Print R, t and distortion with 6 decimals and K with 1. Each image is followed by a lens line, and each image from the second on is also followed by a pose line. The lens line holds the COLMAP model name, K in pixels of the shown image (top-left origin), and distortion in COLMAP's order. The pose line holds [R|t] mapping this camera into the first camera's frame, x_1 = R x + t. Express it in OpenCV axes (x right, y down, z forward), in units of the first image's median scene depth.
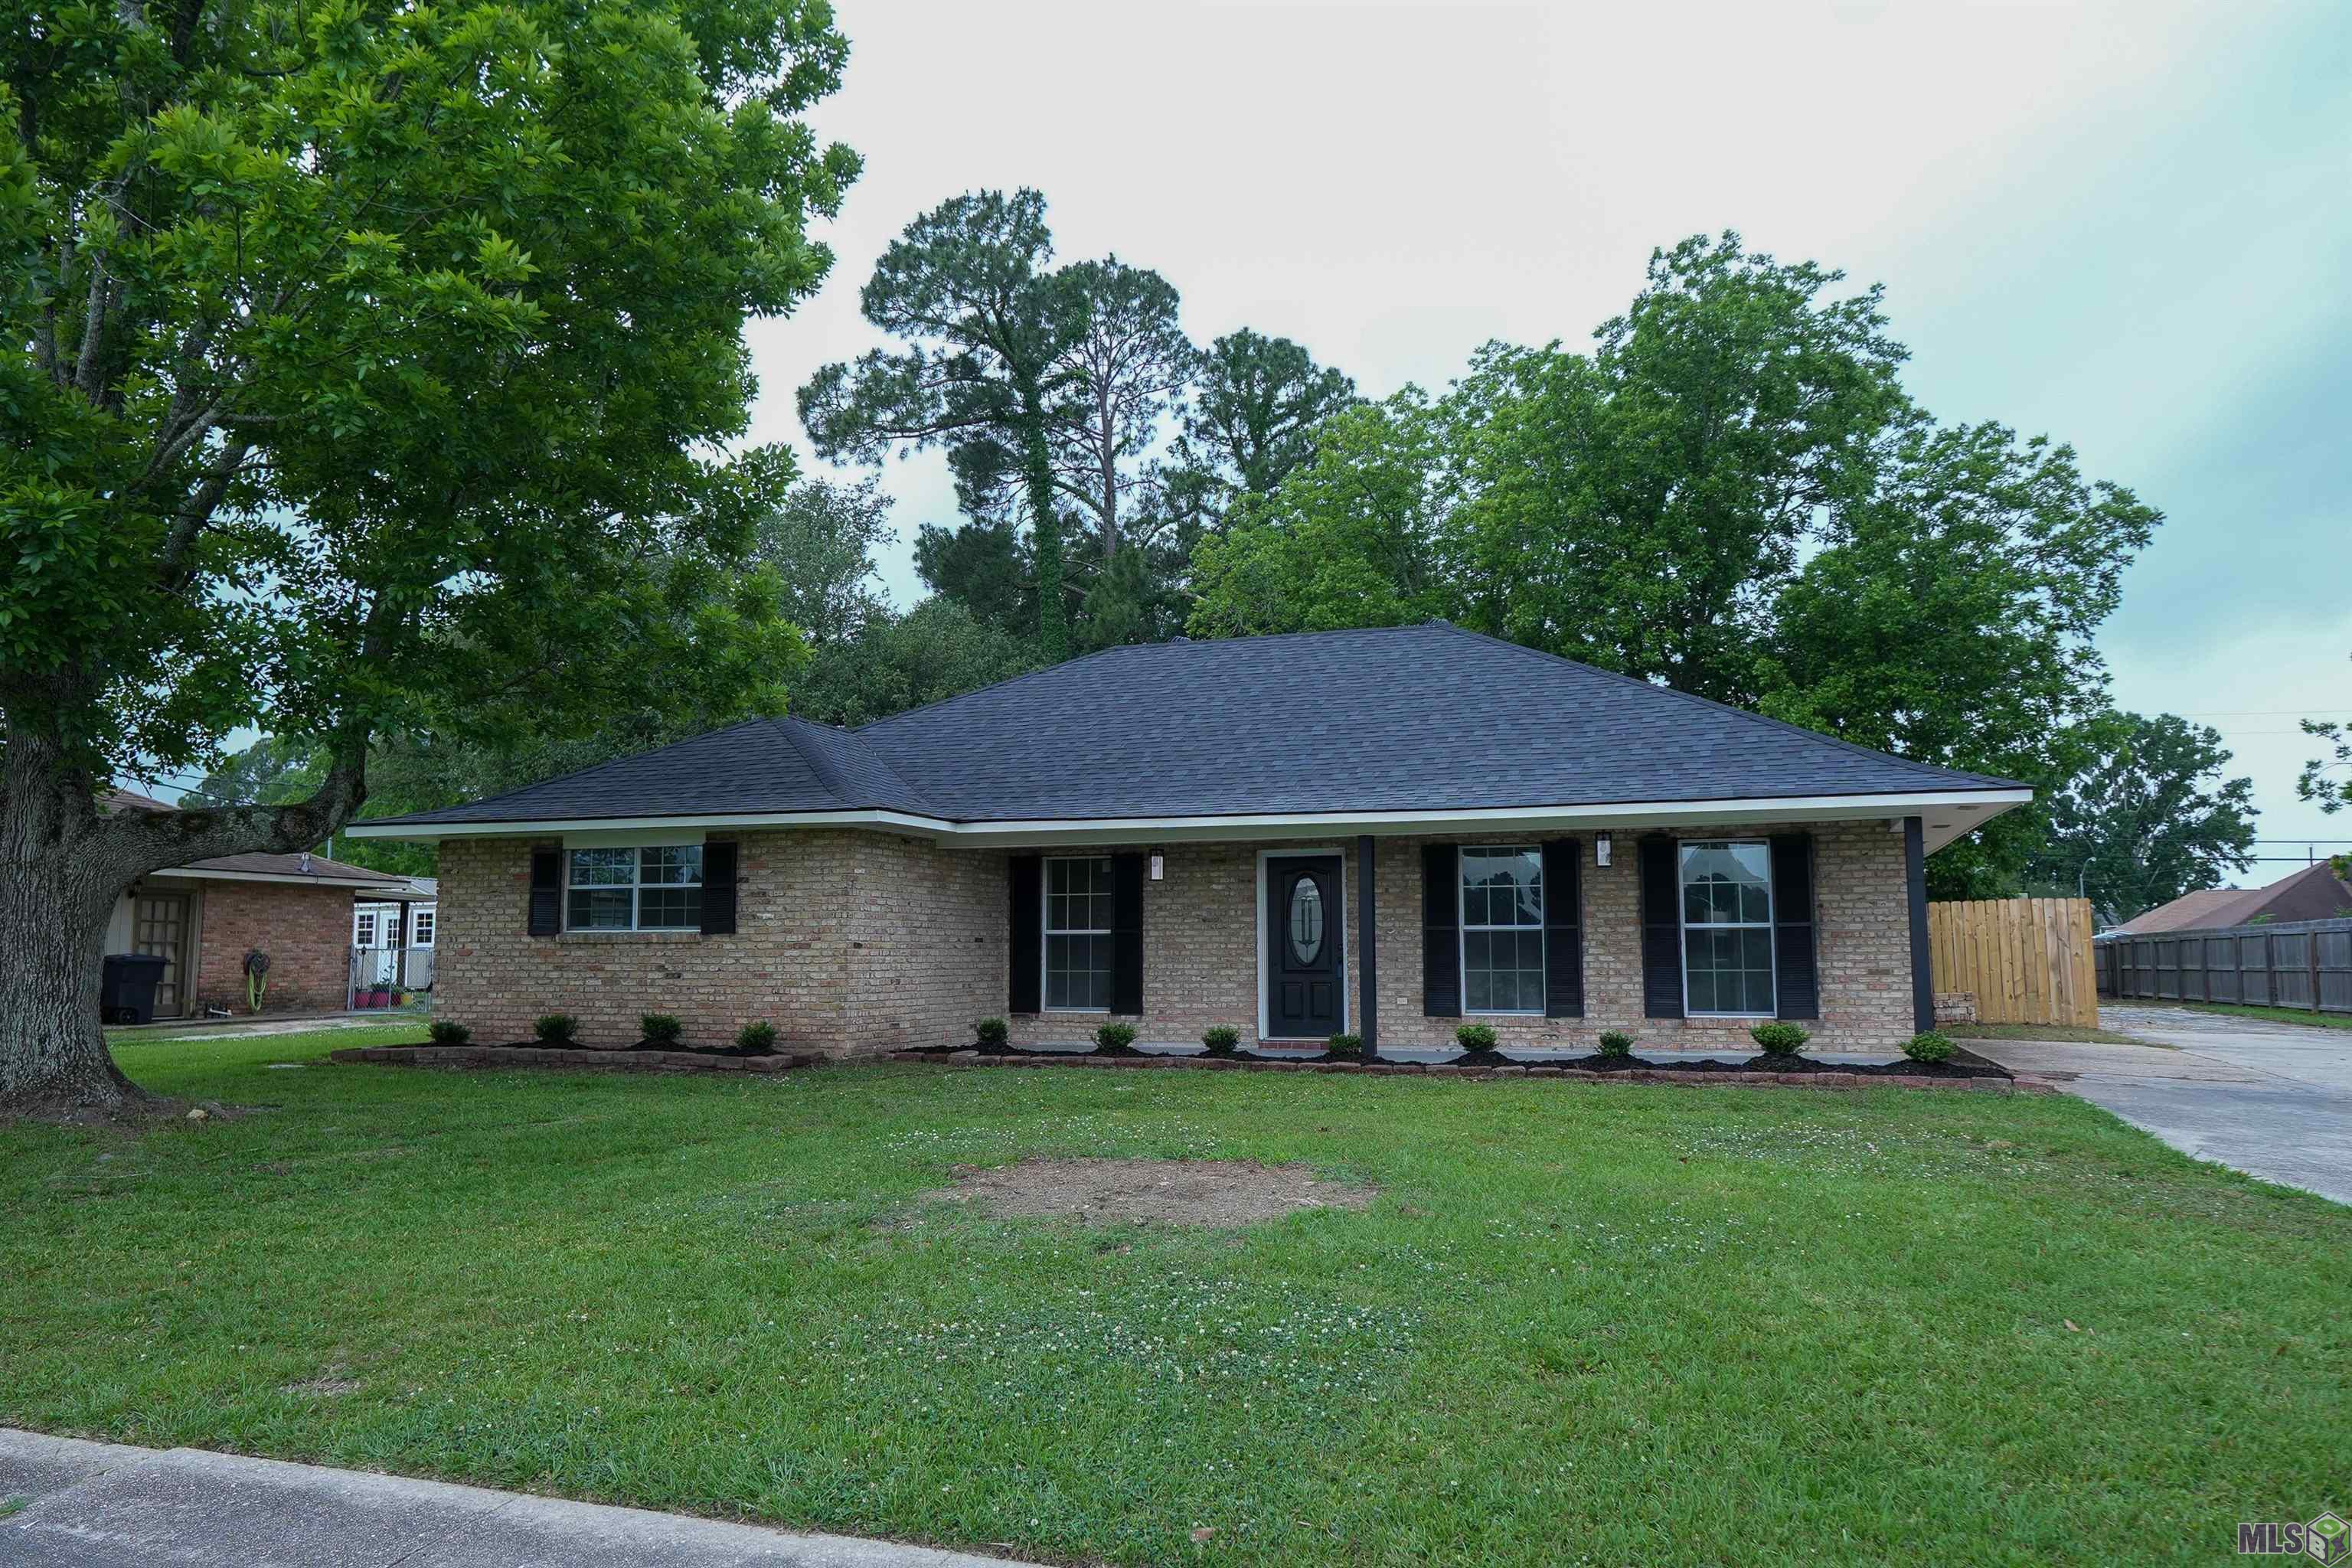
lens RADIAL K [[1601.4, 0, 1176.0], [0, 1601.4, 784.0], [0, 0, 1]] dist [-0.005628, -0.004164]
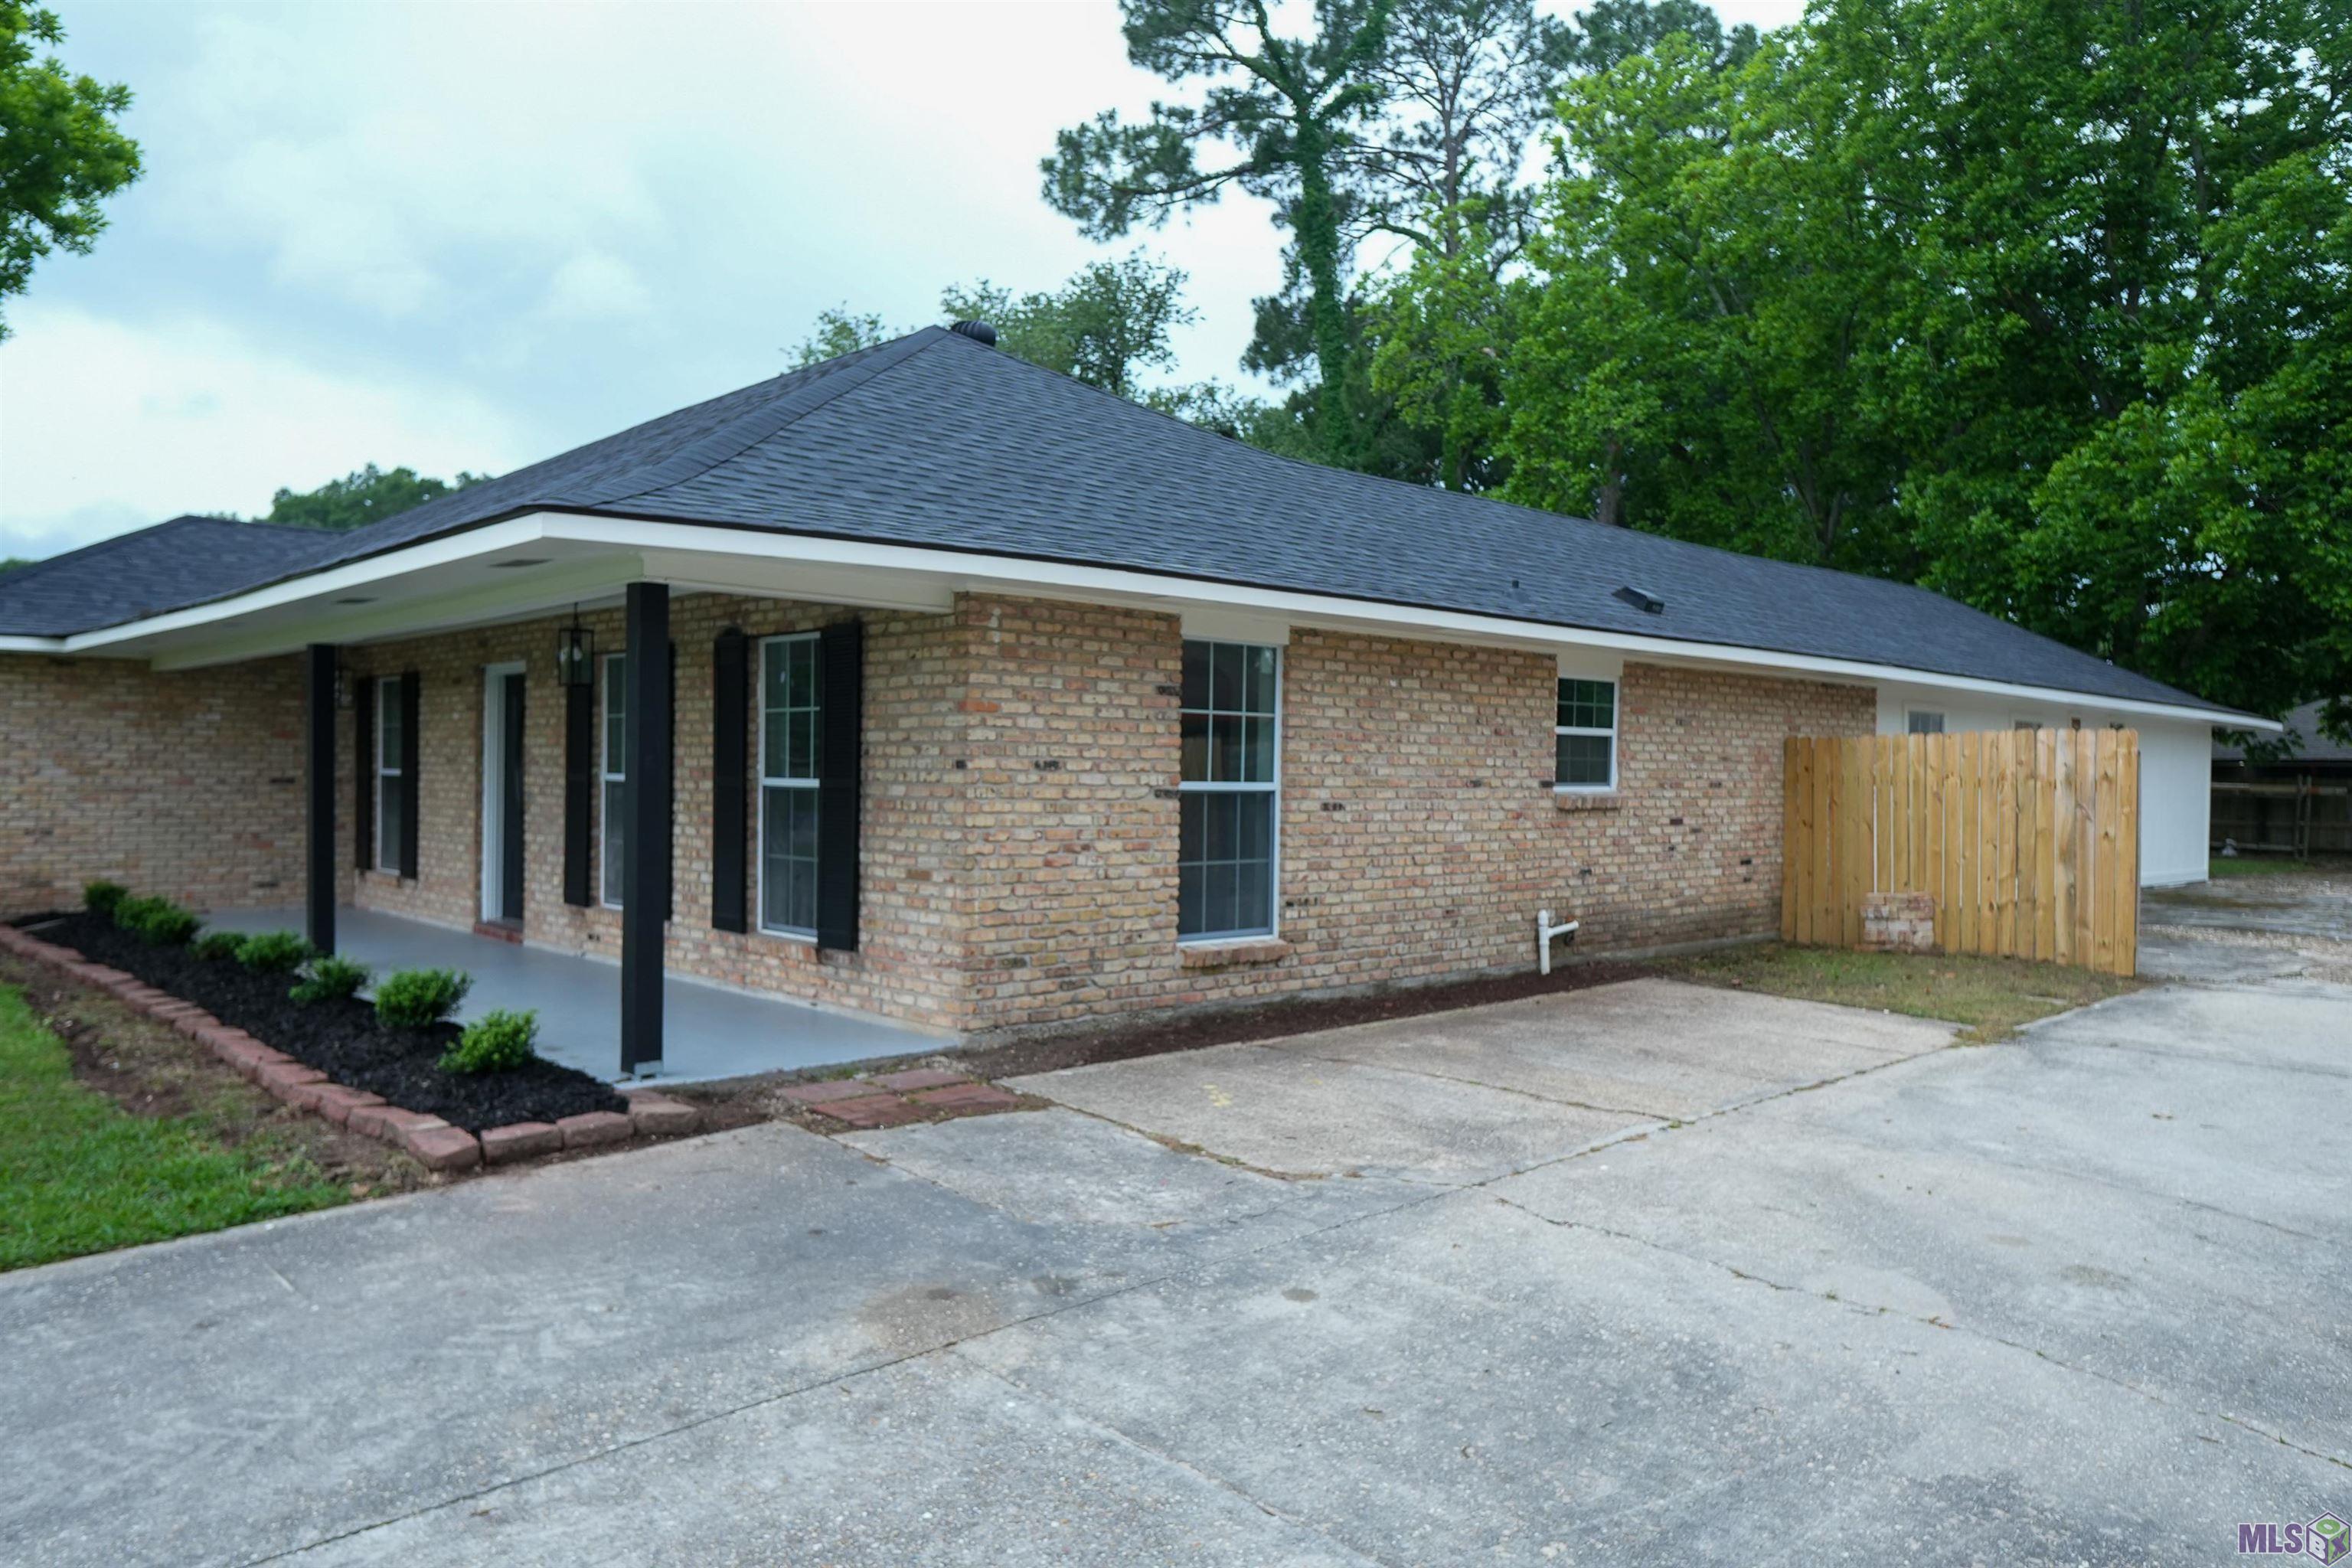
lens RADIAL K [[1602.0, 0, 1165.1], [0, 1602.0, 790.4], [0, 0, 1]] dist [-0.001157, -0.001028]
pose [[0.887377, 0.019338, -0.460638, 0.698739], [0.035837, 0.993204, 0.110733, 0.029444], [0.459649, -0.114770, 0.880654, 0.517960]]
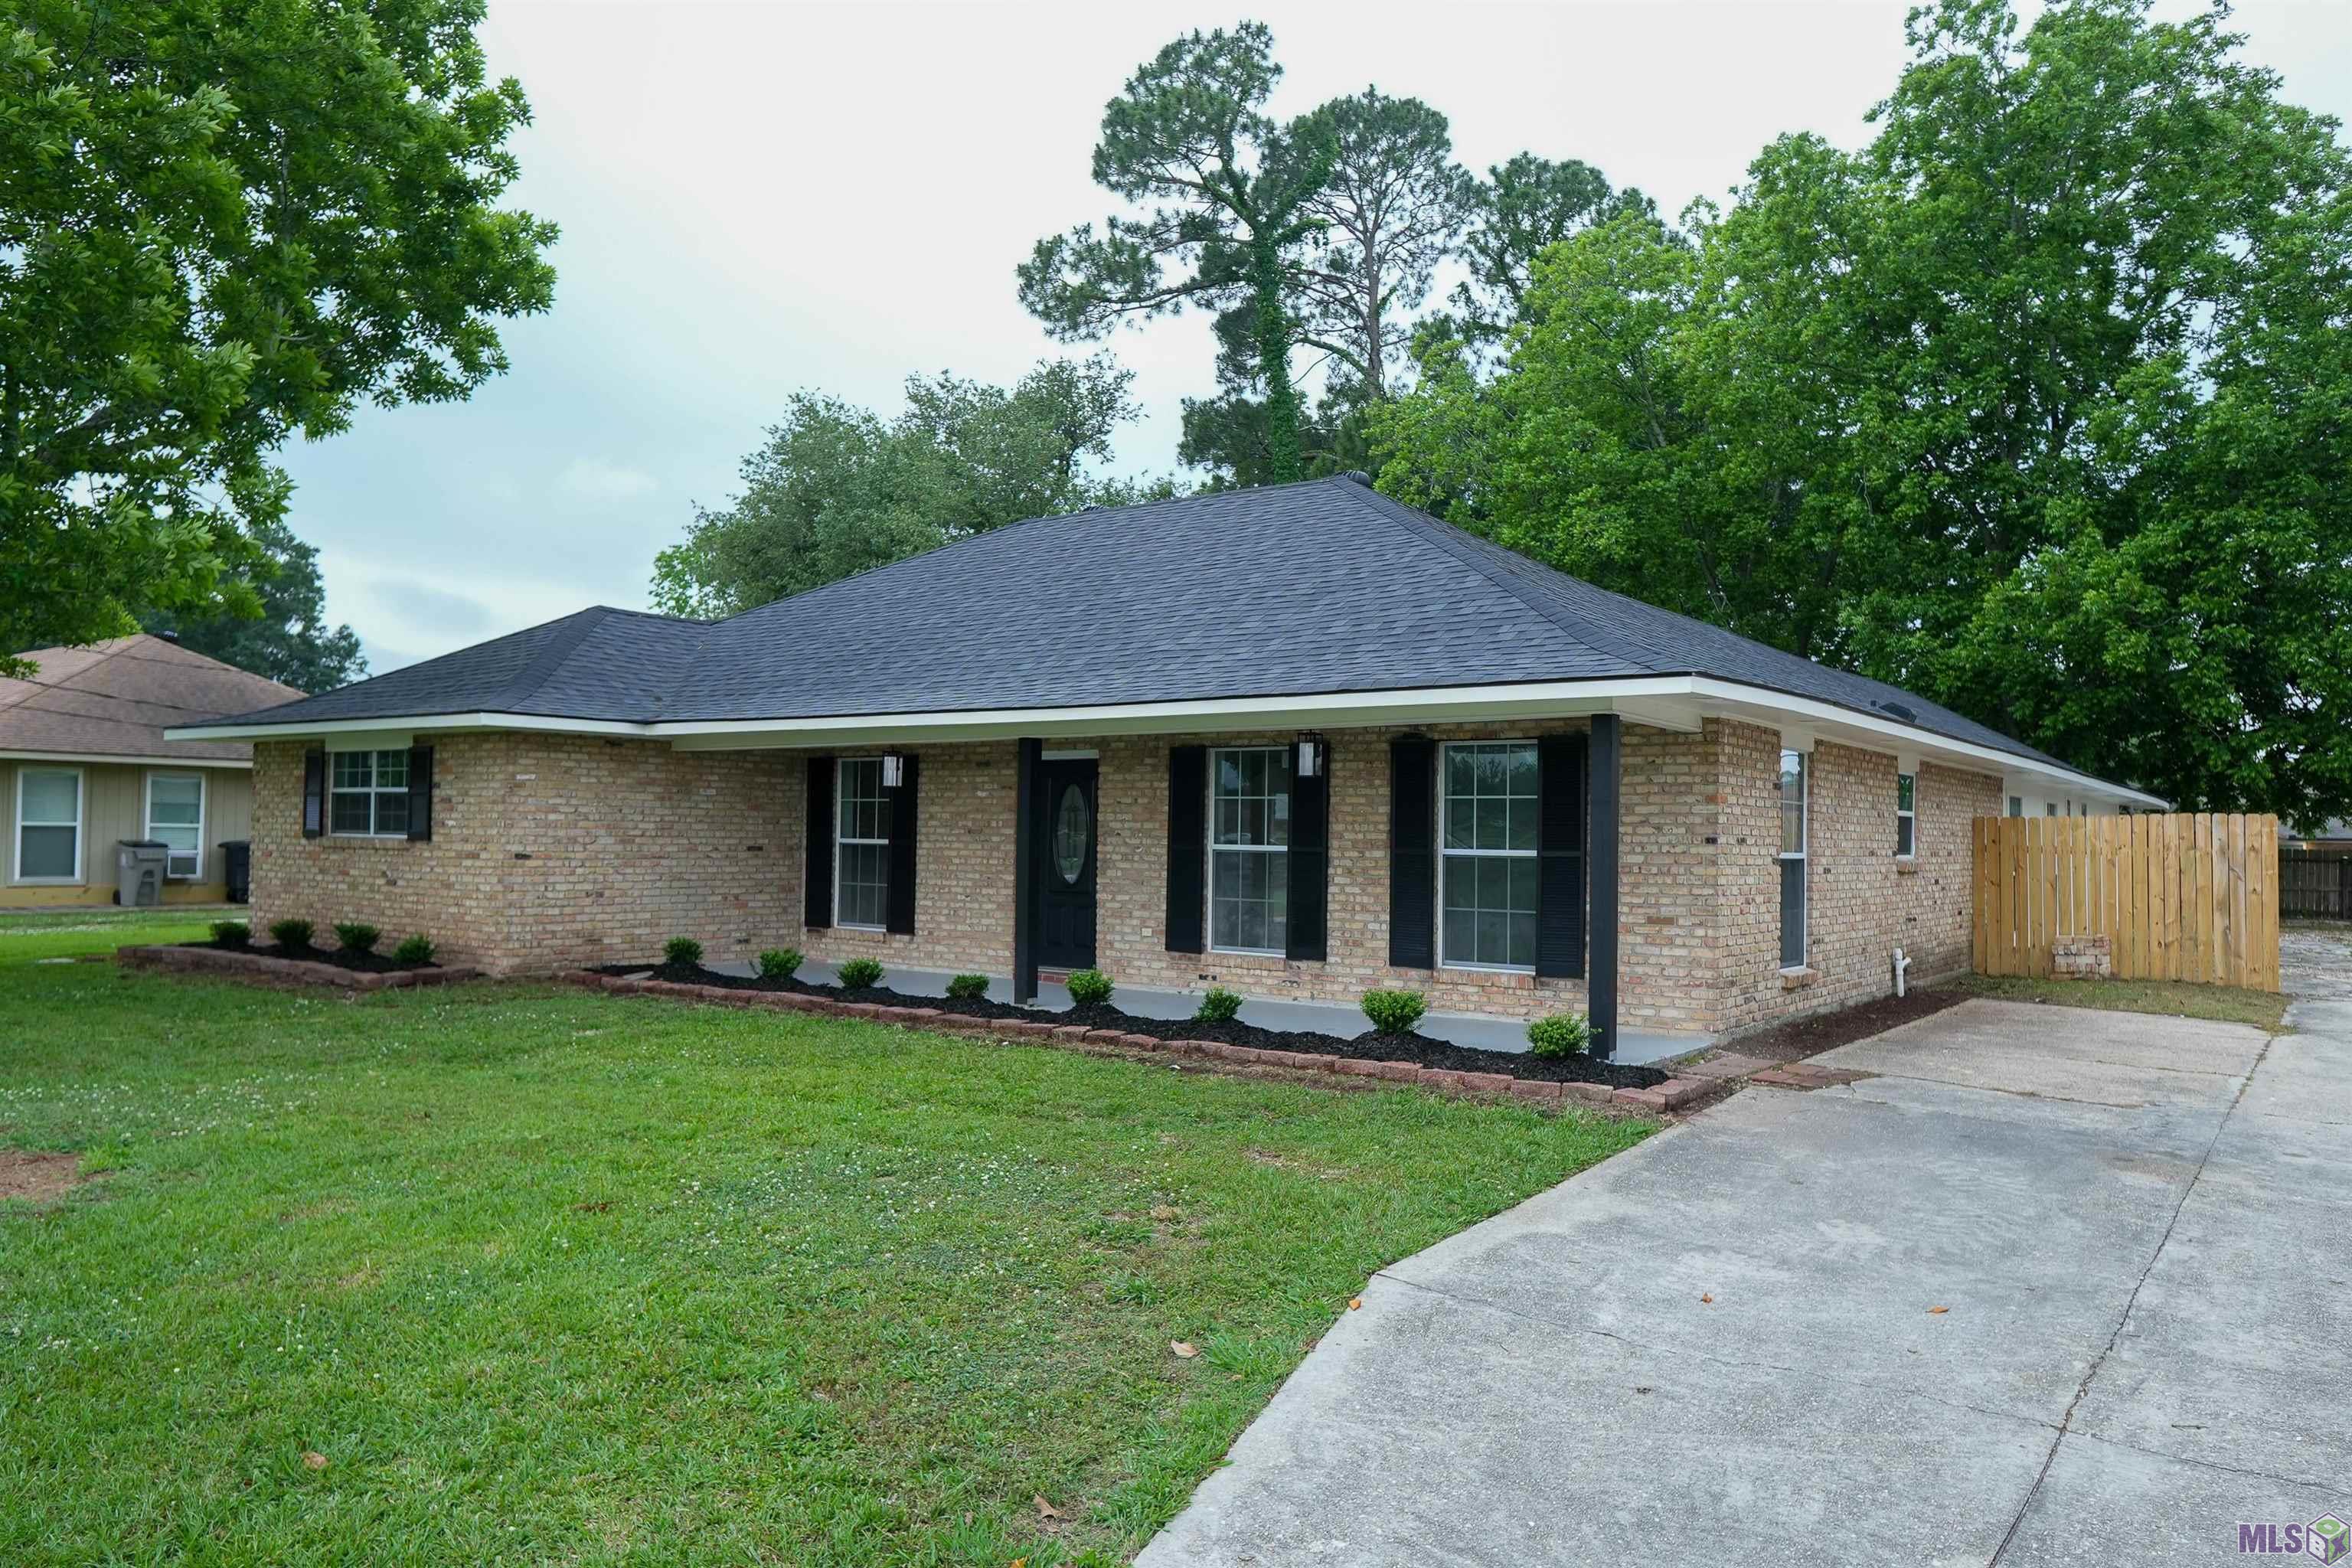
lens RADIAL K [[1605.1, 0, 1168.4], [0, 1605.1, 786.3], [0, 0, 1]] dist [-0.002754, -0.002037]
pose [[0.953631, 0.007440, -0.300887, 0.408320], [0.015250, 0.997216, 0.072994, -0.002529], [0.300593, -0.074197, 0.950862, 0.207187]]
